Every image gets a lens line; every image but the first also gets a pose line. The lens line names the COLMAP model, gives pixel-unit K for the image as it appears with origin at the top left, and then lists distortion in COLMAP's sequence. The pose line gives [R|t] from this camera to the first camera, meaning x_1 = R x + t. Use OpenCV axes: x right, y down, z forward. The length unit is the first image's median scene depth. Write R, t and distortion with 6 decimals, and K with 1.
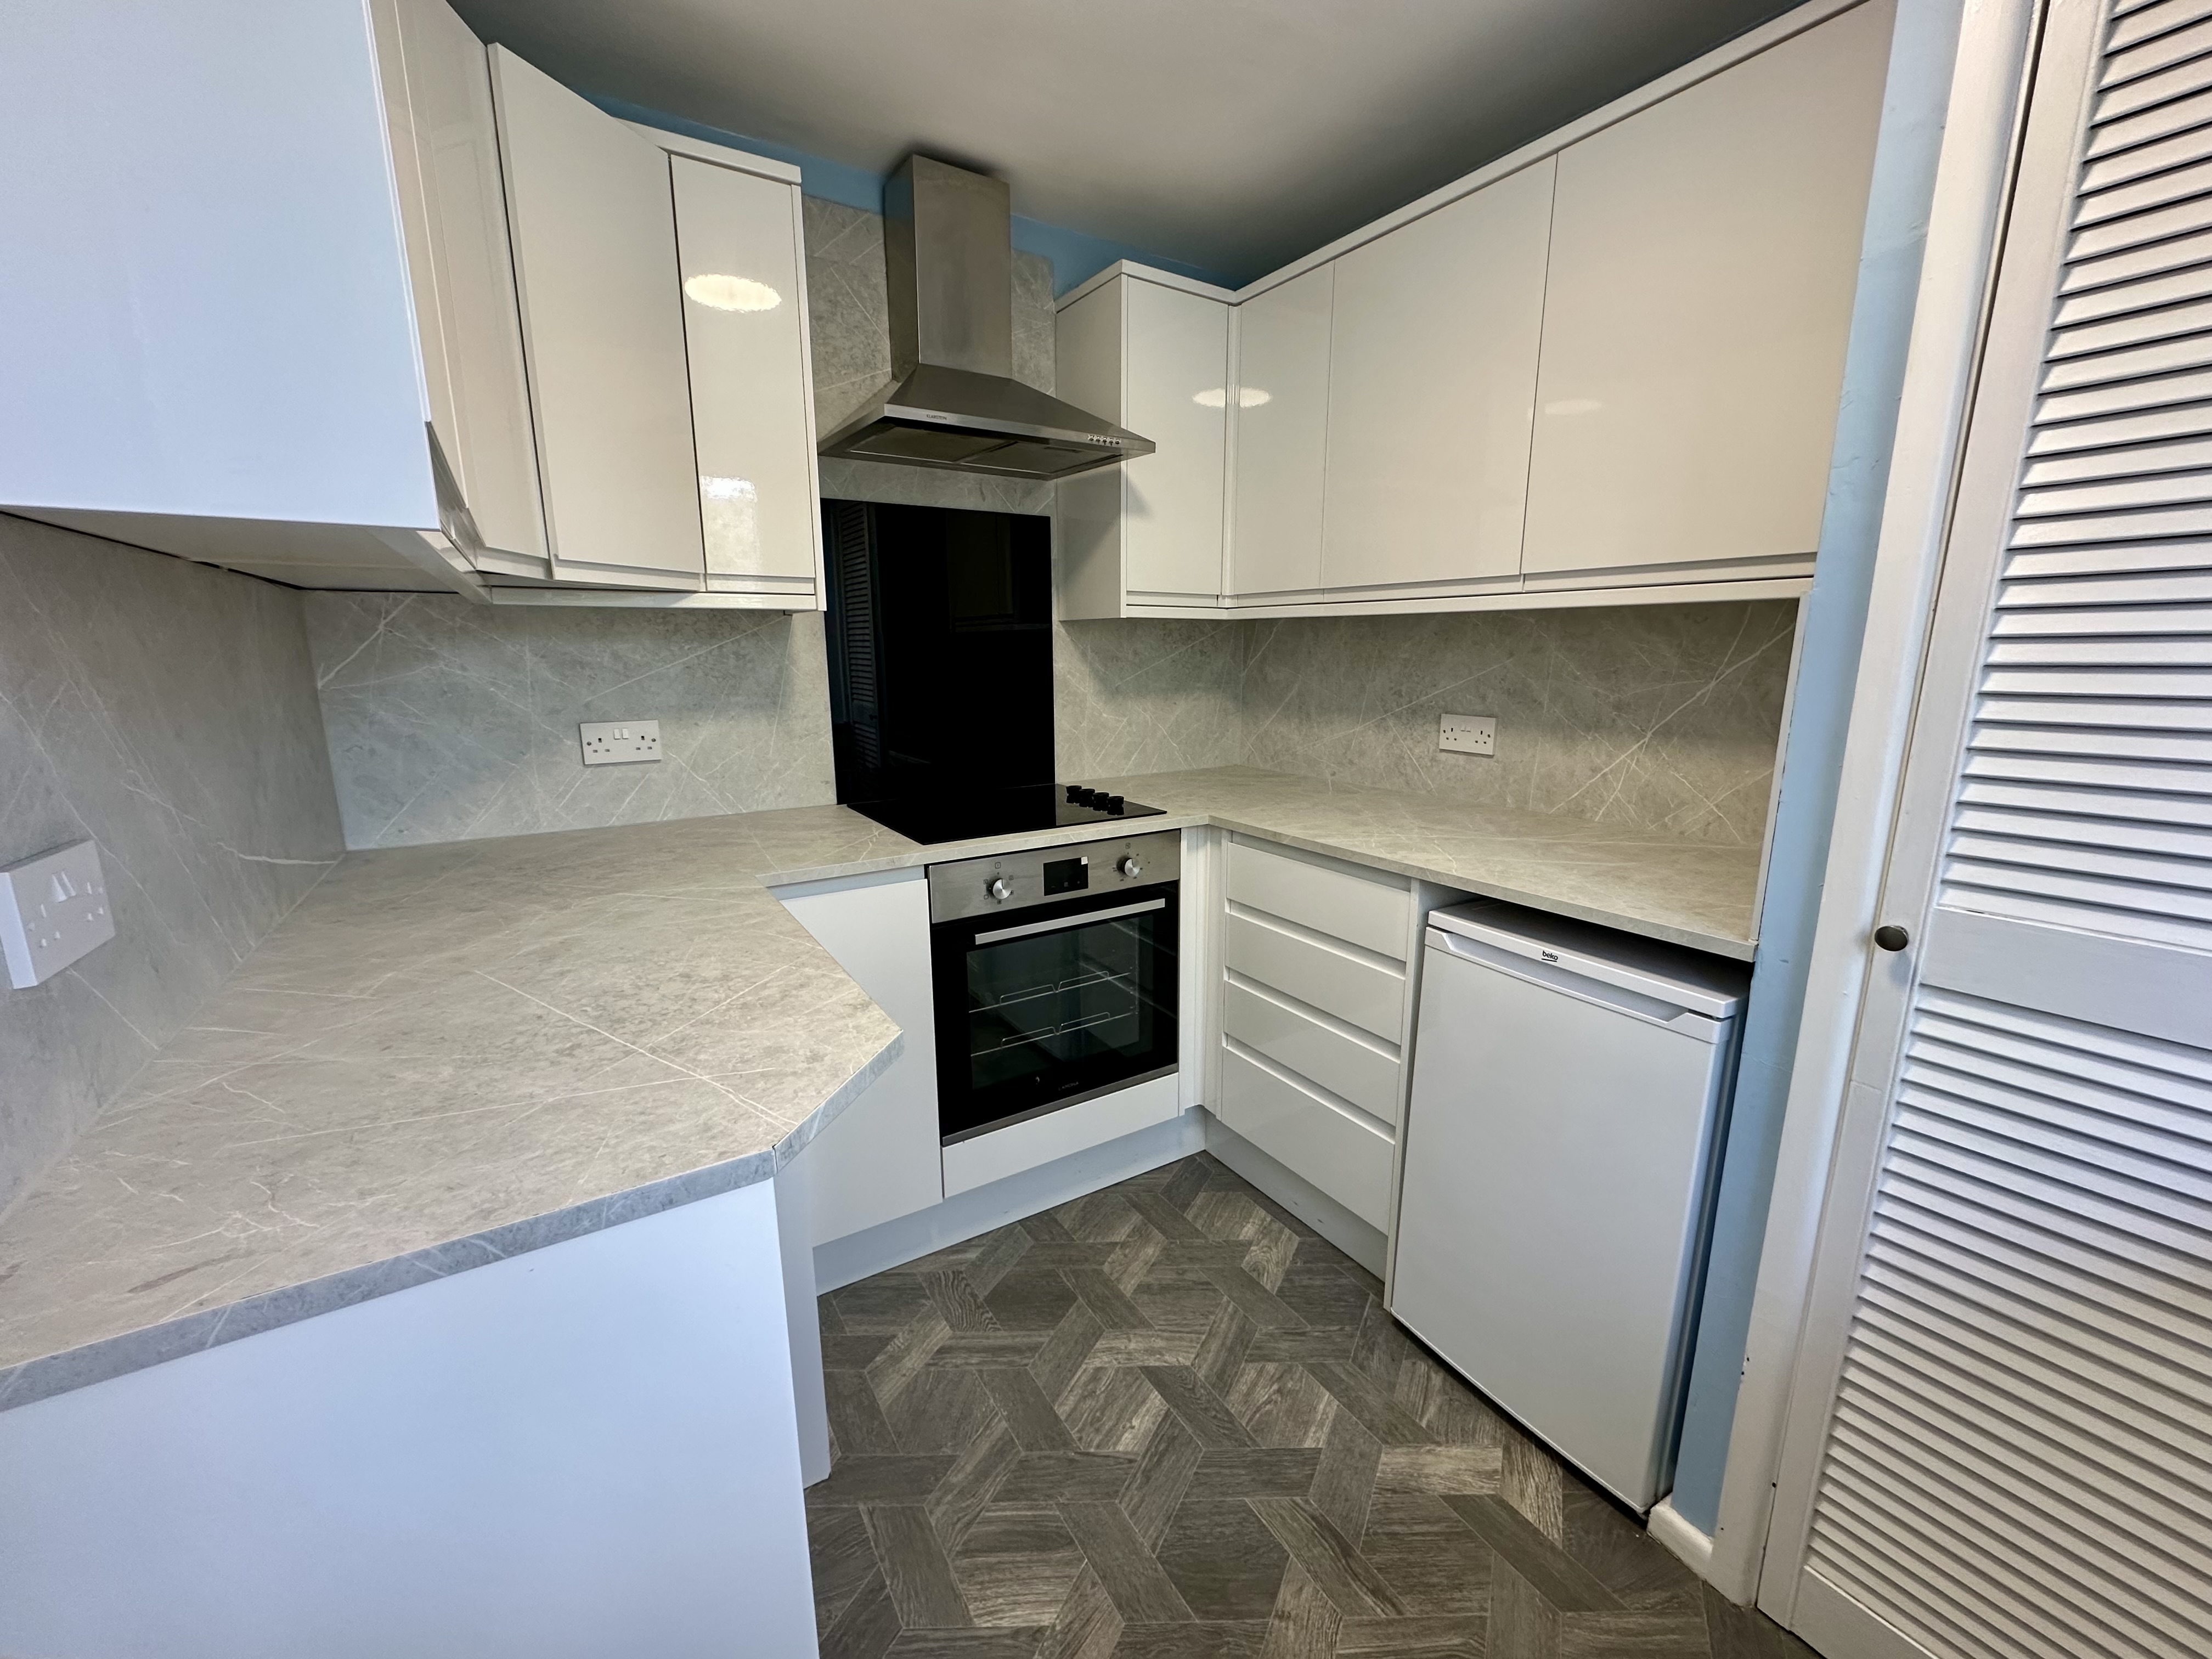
lens RADIAL K [[876.2, 0, 1108.5], [0, 876.2, 828.7], [0, 0, 1]] dist [-0.007600, -0.000123]
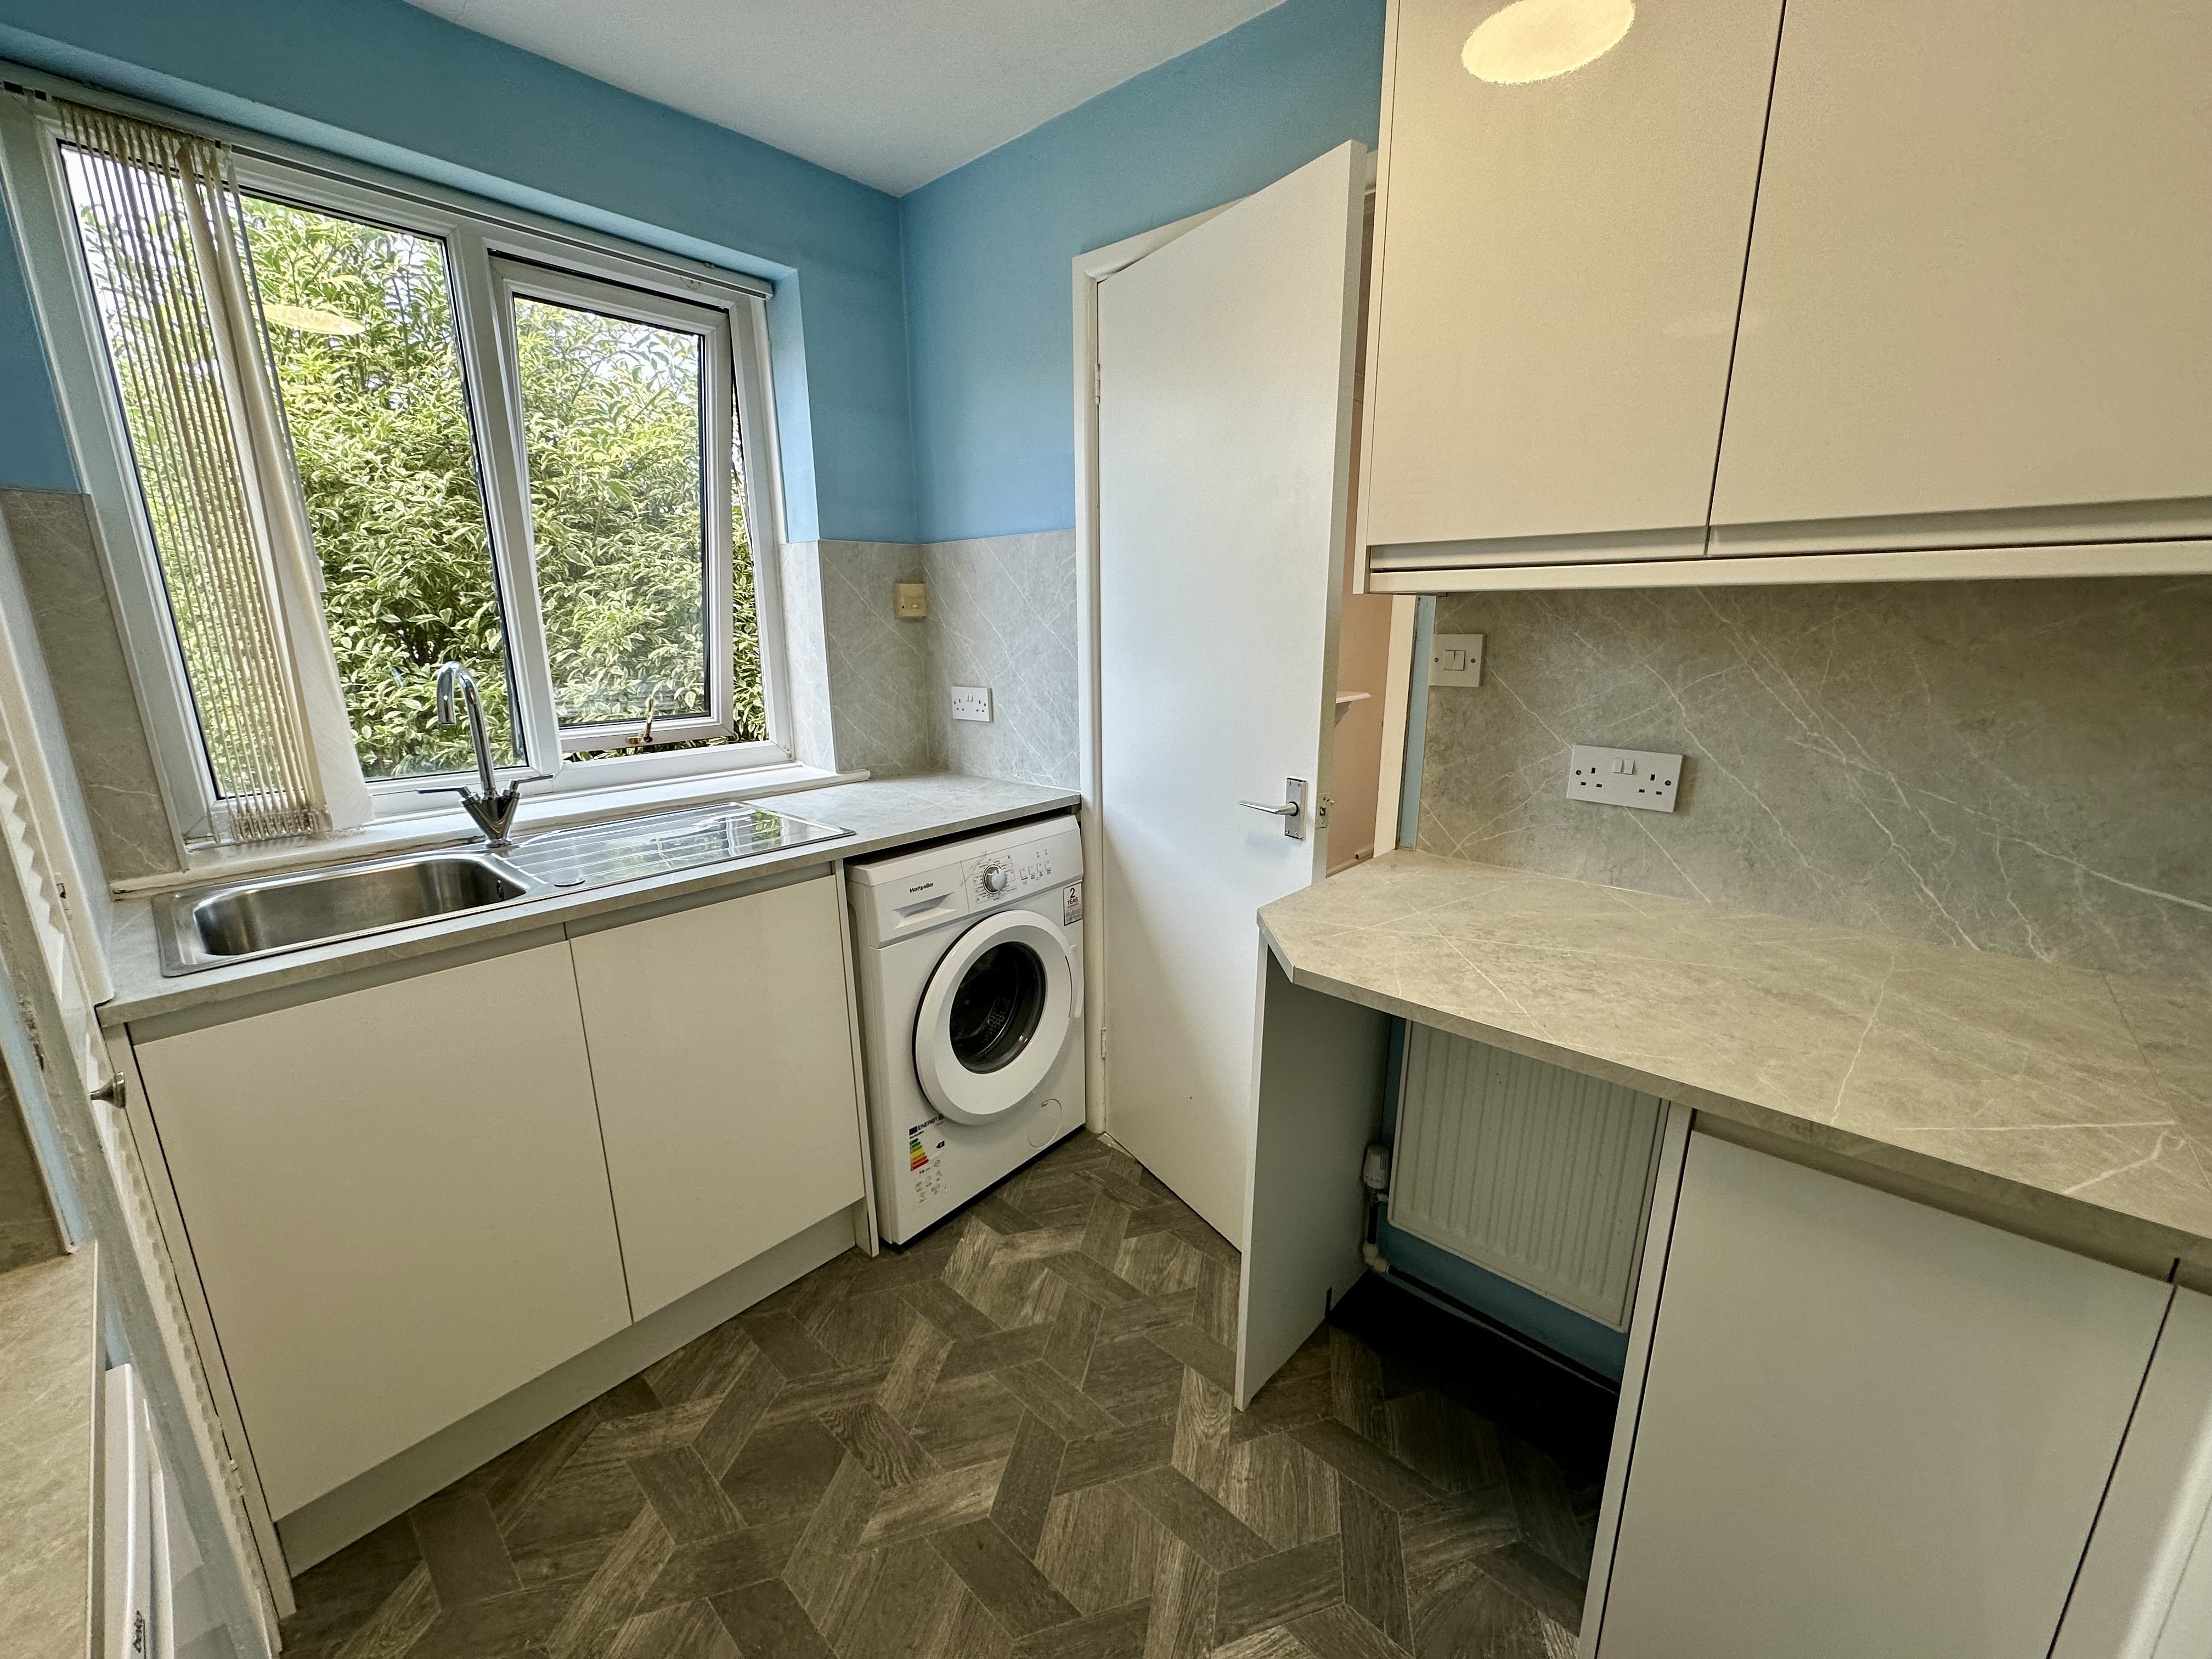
lens RADIAL K [[876.2, 0, 1108.5], [0, 876.2, 828.7], [0, 0, 1]] dist [-0.007600, -0.000123]
pose [[-0.965764, 0.066813, -0.250670, 0.266491], [-0.045605, 0.907493, 0.417584, -0.382866], [0.255381, 0.414719, -0.873378, 1.656205]]
